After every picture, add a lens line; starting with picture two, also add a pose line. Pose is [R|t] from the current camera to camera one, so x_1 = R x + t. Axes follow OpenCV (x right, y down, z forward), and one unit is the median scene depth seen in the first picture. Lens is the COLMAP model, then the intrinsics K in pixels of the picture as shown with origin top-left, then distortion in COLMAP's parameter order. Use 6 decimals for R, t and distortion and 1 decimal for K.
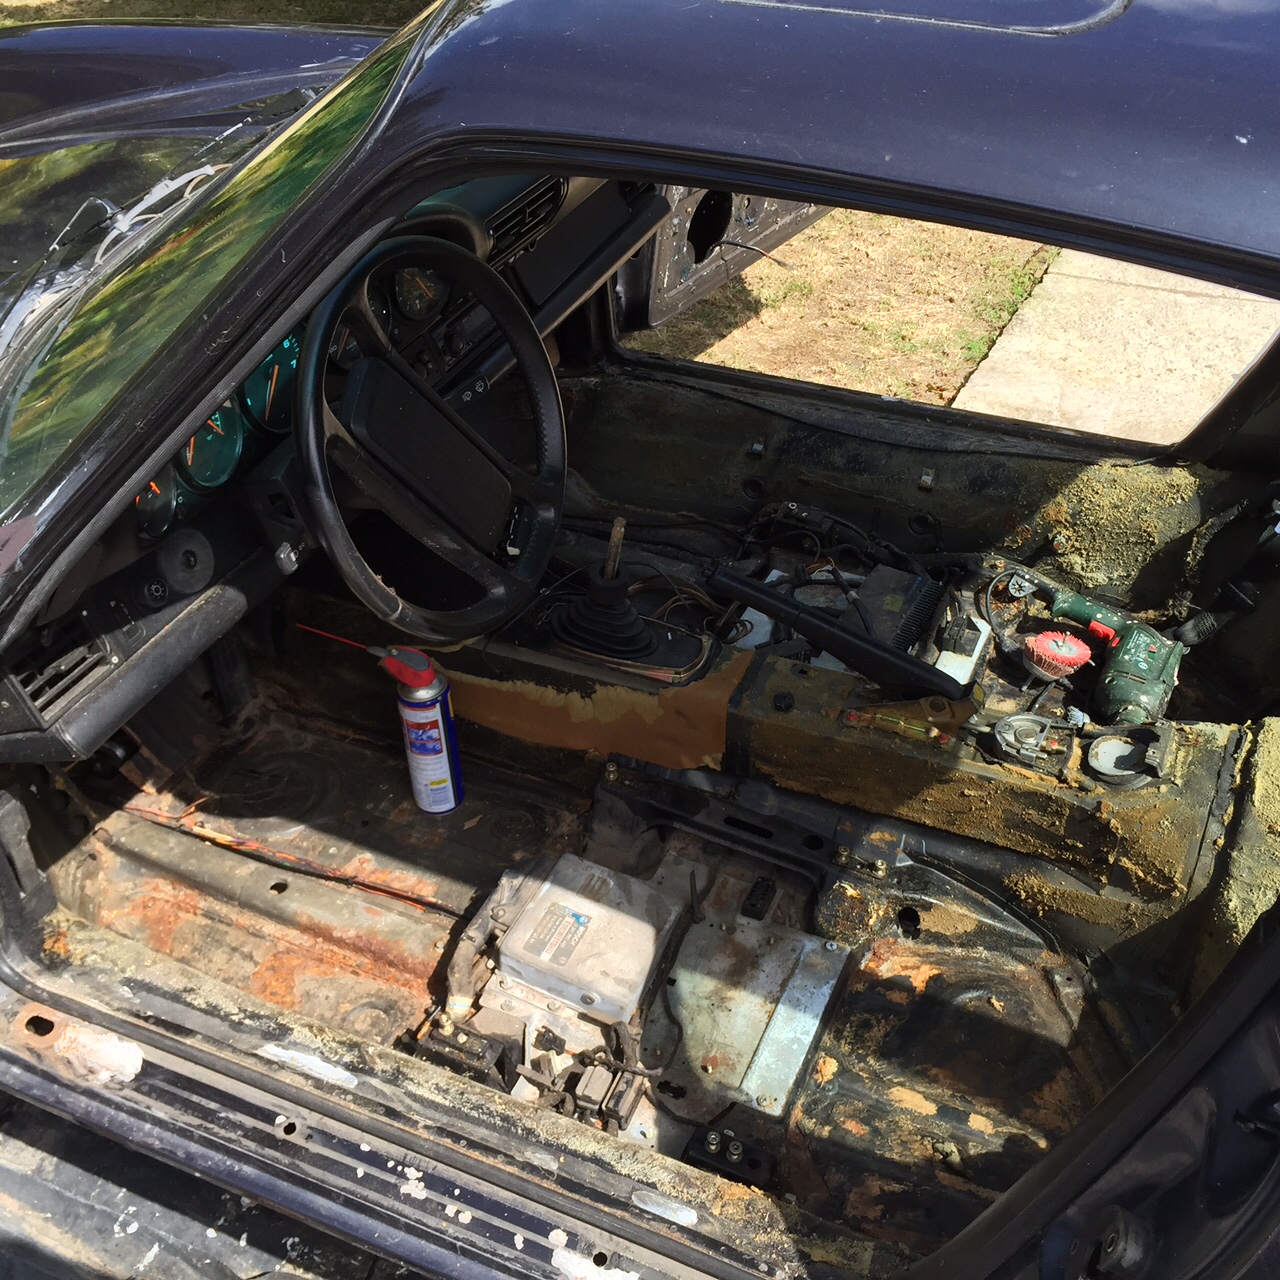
lens RADIAL K [[1519.5, 0, 640.0], [0, 1519.5, 640.0], [0, 0, 1]] dist [0.105362, 0.015989]
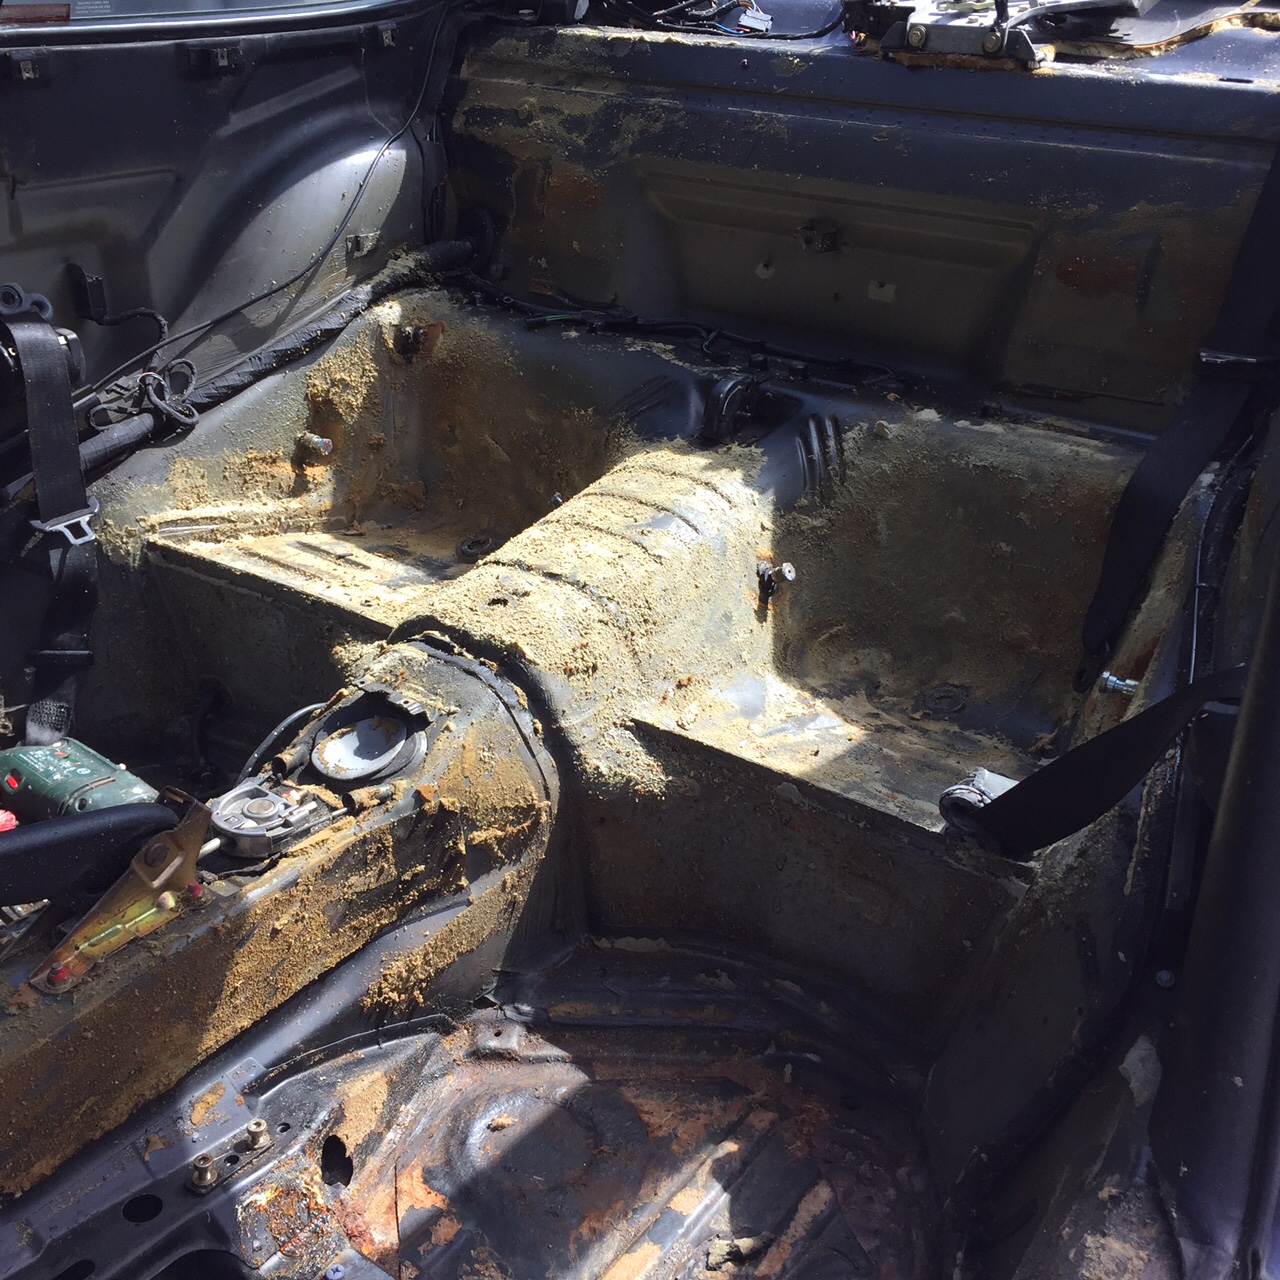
lens RADIAL K [[1519.5, 0, 640.0], [0, 1519.5, 640.0], [0, 0, 1]] dist [0.105362, 0.015989]
pose [[0.202810, -0.414531, 0.887148, -0.275157], [0.588719, 0.775572, 0.227809, -0.049673], [-0.782482, 0.476079, 0.401337, 0.576889]]
